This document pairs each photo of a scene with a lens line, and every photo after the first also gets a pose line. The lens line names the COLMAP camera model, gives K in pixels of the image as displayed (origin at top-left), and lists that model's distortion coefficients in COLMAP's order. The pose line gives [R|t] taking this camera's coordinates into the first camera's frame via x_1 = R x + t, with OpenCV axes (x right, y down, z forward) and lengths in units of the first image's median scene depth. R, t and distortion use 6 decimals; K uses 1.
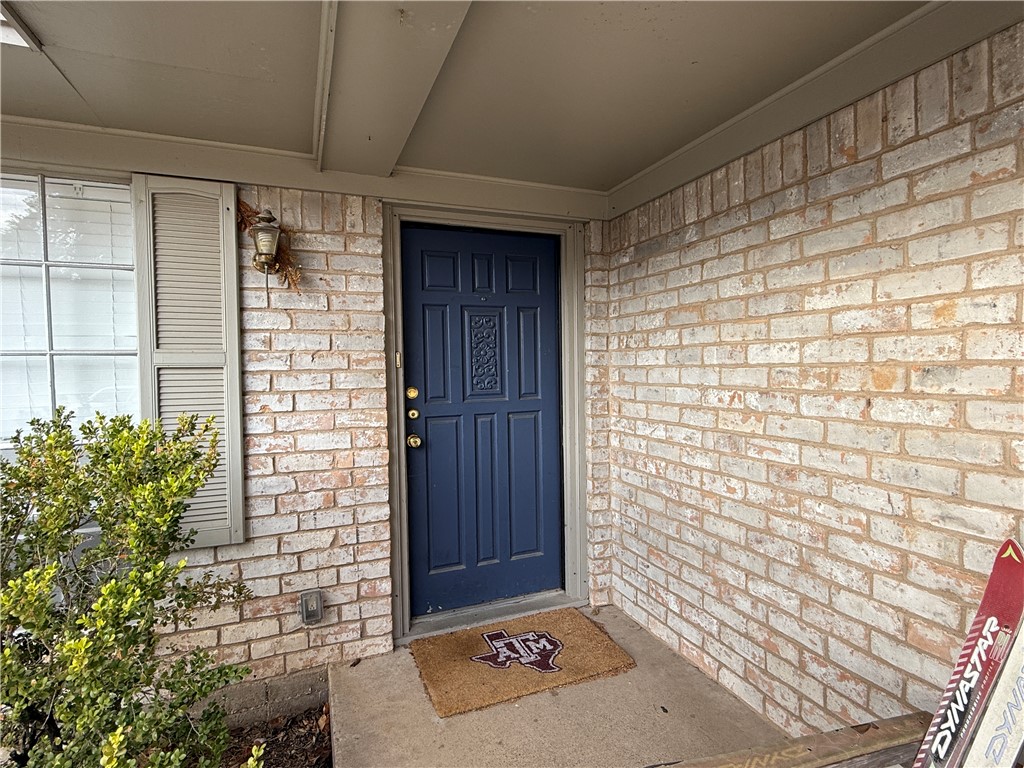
lens RADIAL K [[518.2, 0, 512.2], [0, 518.2, 385.8], [0, 0, 1]] dist [0.002082, -0.001138]
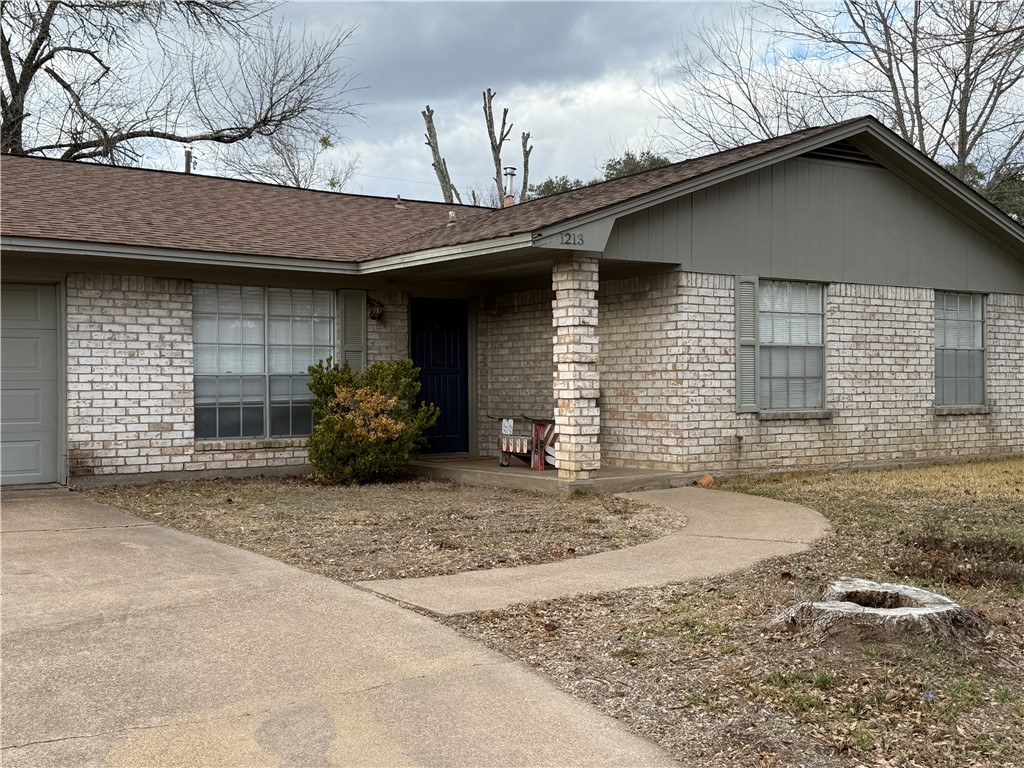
lens RADIAL K [[1134.2, 0, 510.9], [0, 1134.2, 384.3], [0, 0, 1]] dist [0.091632, 0.000000]
pose [[0.973344, 0.009877, 0.229136, -1.092960], [0.000001, 0.999072, -0.043070, 0.388291], [-0.229348, 0.041922, 0.972441, -4.957438]]
